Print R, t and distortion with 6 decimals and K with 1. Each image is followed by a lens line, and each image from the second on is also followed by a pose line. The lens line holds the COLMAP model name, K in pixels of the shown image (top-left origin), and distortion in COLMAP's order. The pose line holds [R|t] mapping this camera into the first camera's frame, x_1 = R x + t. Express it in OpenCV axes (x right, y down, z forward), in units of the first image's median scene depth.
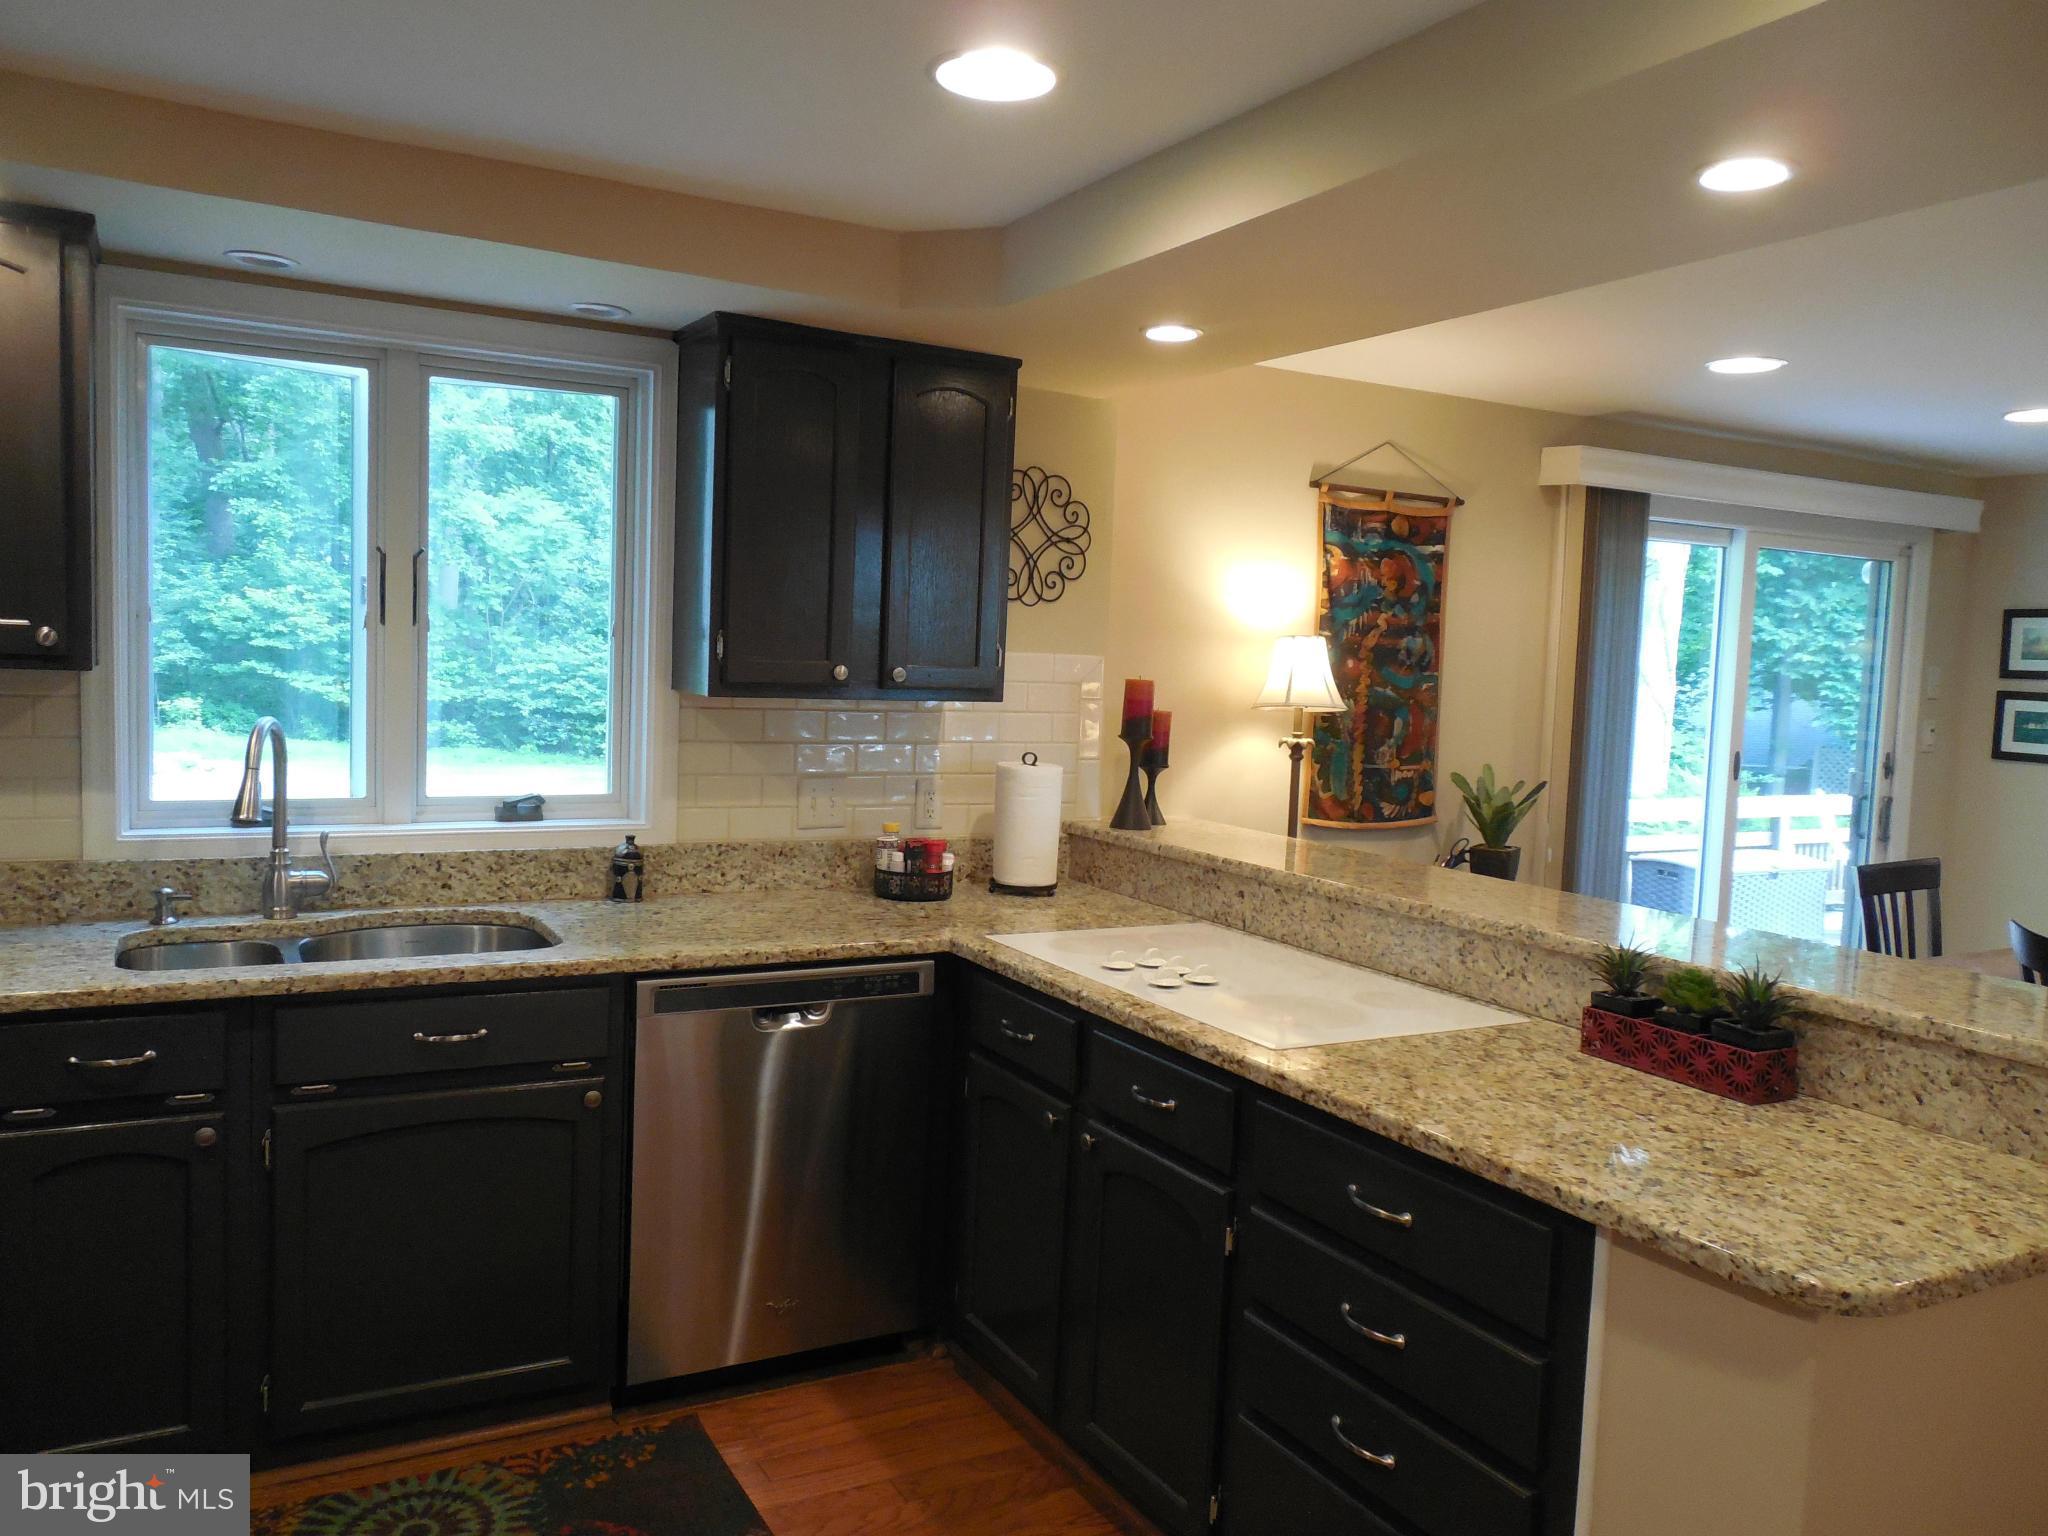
lens RADIAL K [[1546.3, 0, 1019.1], [0, 1546.3, 761.3], [0, 0, 1]] dist [-0.001637, -0.000865]
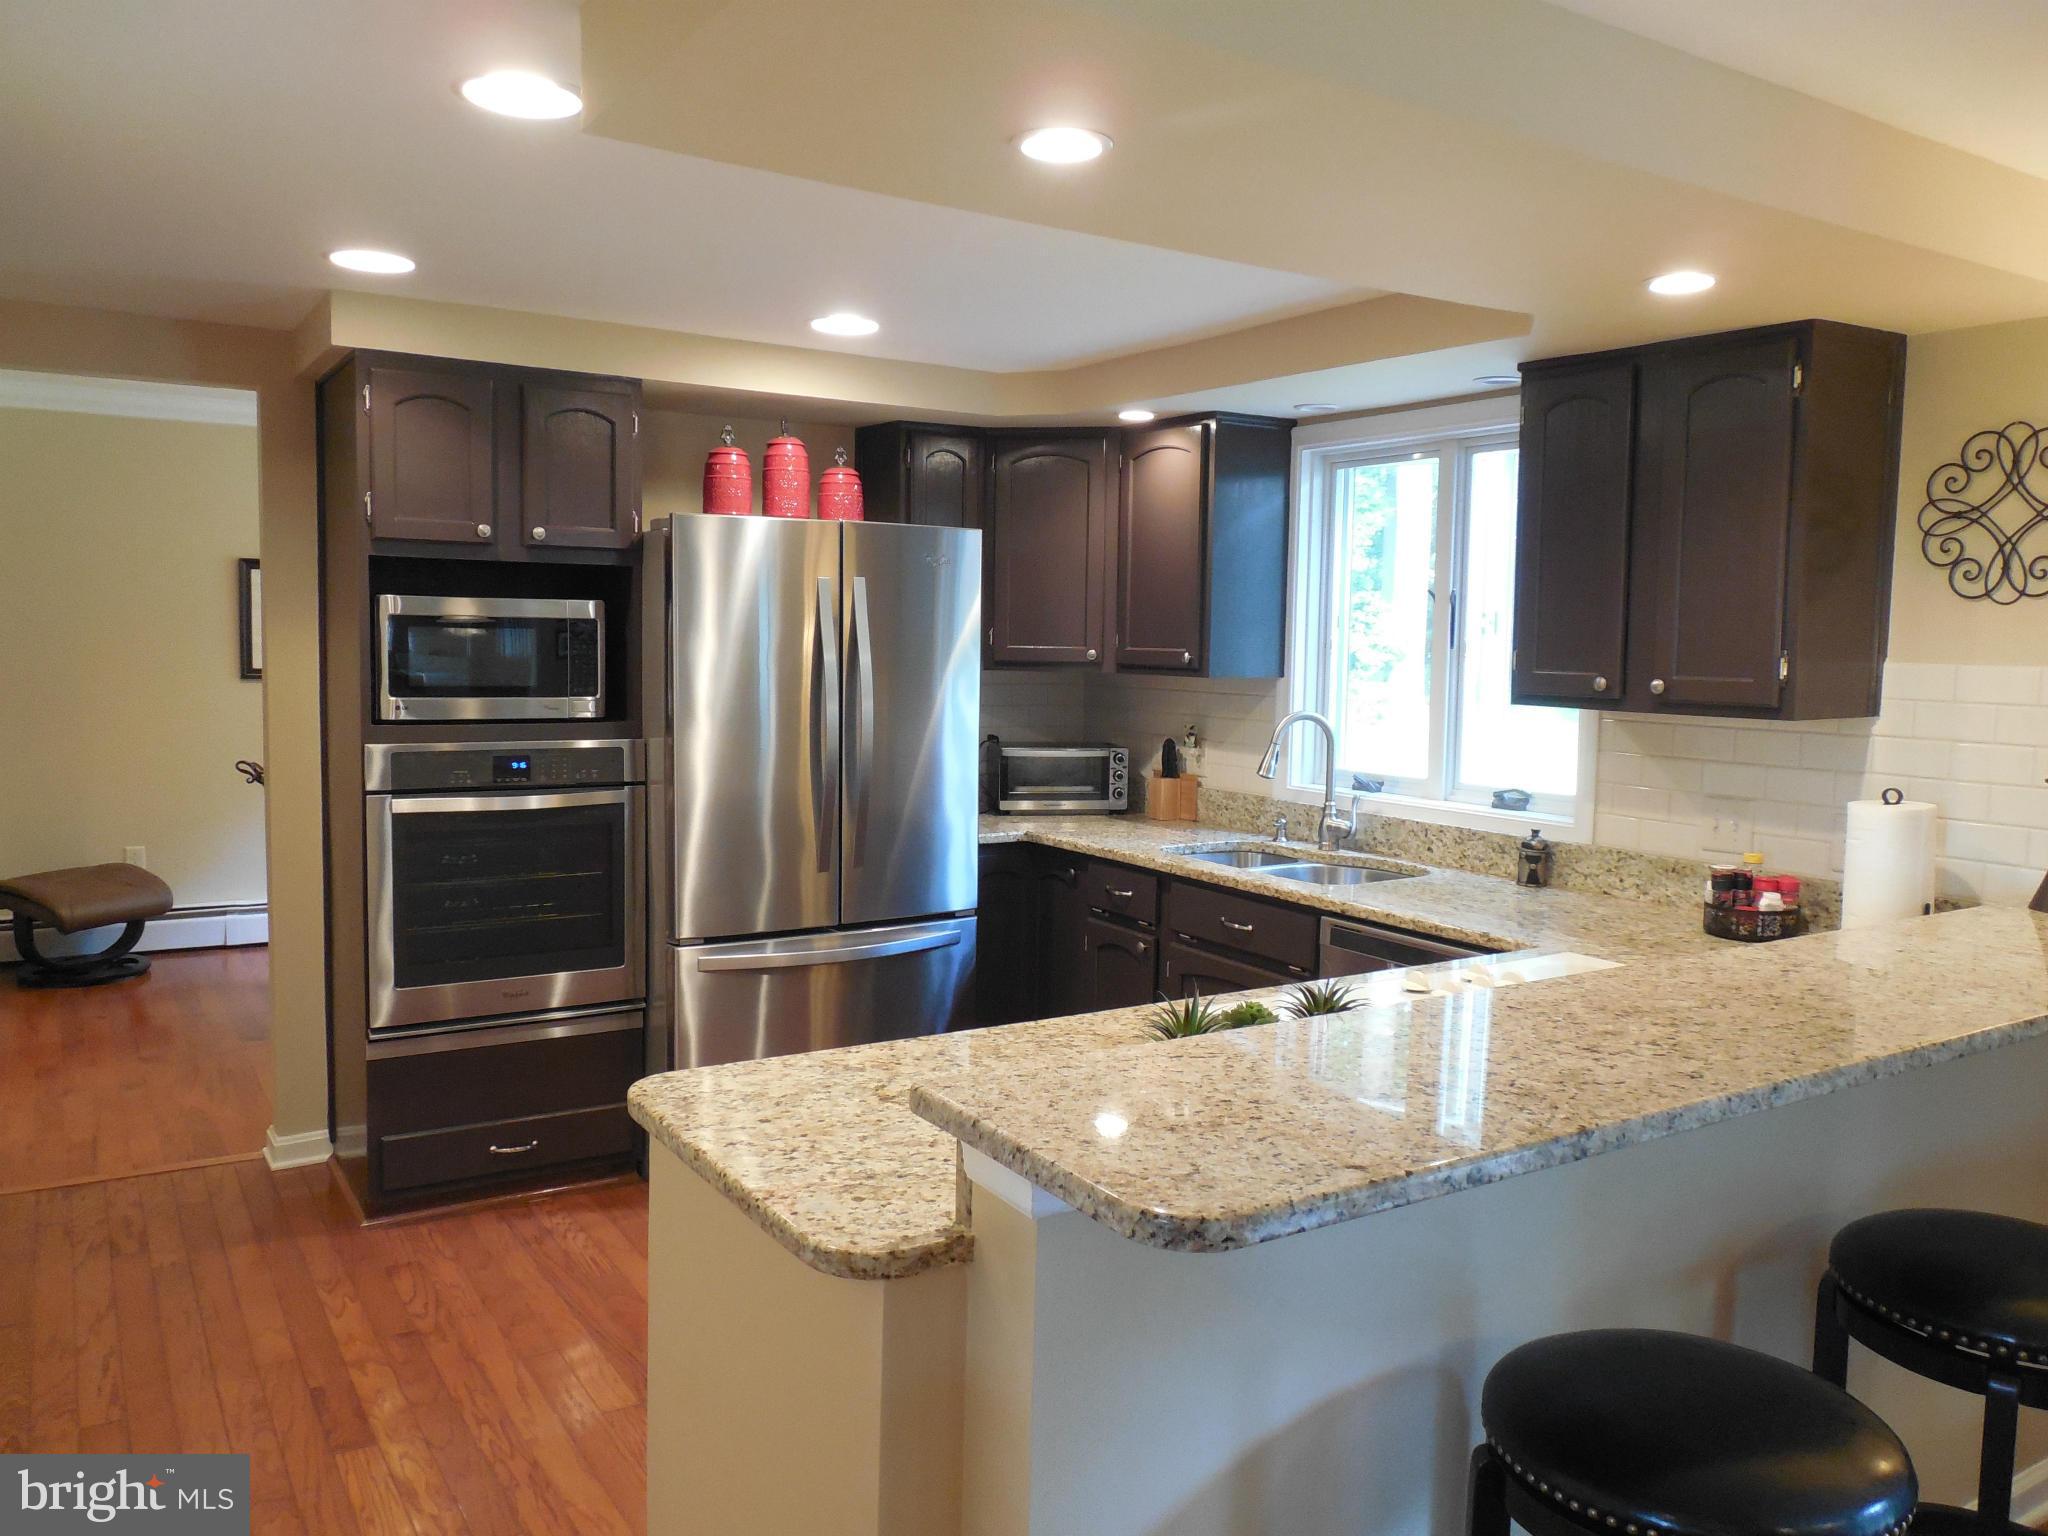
lens RADIAL K [[1546.3, 0, 1019.1], [0, 1546.3, 761.3], [0, 0, 1]] dist [-0.001637, -0.000865]
pose [[0.057423, 0.045612, -0.997307, 0.892309], [-0.085317, 0.995526, 0.040618, -0.015701], [0.994698, 0.082755, 0.061058, 0.570694]]
